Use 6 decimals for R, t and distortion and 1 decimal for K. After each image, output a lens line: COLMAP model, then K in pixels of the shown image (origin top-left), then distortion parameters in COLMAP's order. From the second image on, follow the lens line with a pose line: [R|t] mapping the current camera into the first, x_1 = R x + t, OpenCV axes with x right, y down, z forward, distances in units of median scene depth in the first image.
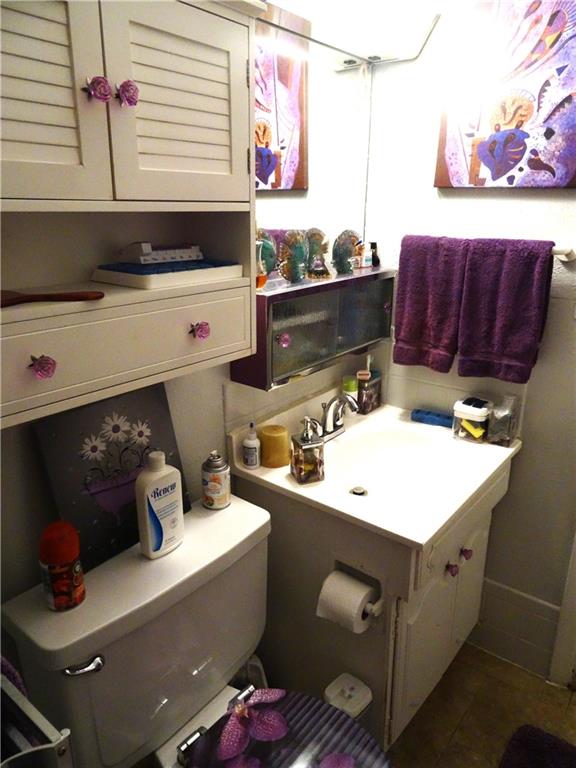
lens RADIAL K [[559.3, 0, 288.0], [0, 559.3, 384.0], [0, 0, 1]] dist [0.000291, -0.002068]
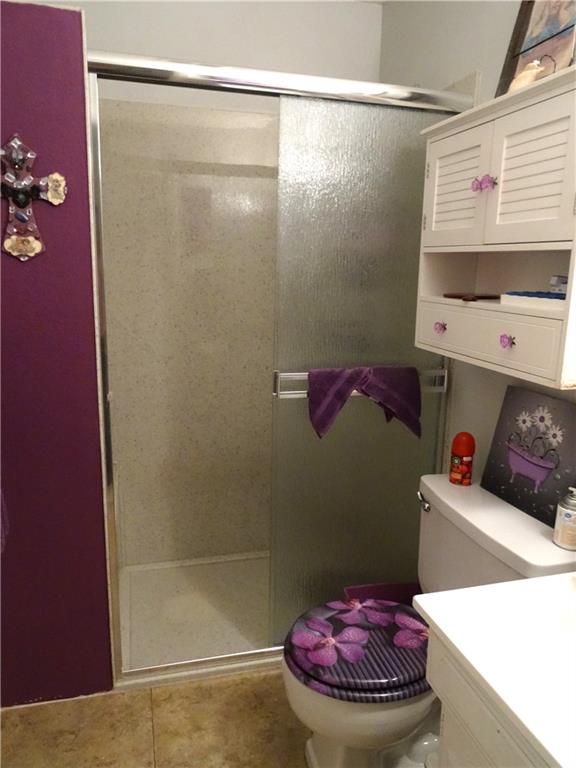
lens RADIAL K [[559.3, 0, 288.0], [0, 559.3, 384.0], [0, 0, 1]] dist [0.000291, -0.002068]
pose [[-0.592012, 0.147130, -0.792386, 1.072443], [-0.273333, 0.888267, 0.369148, -0.314780], [0.758163, 0.435125, -0.485649, 1.172592]]
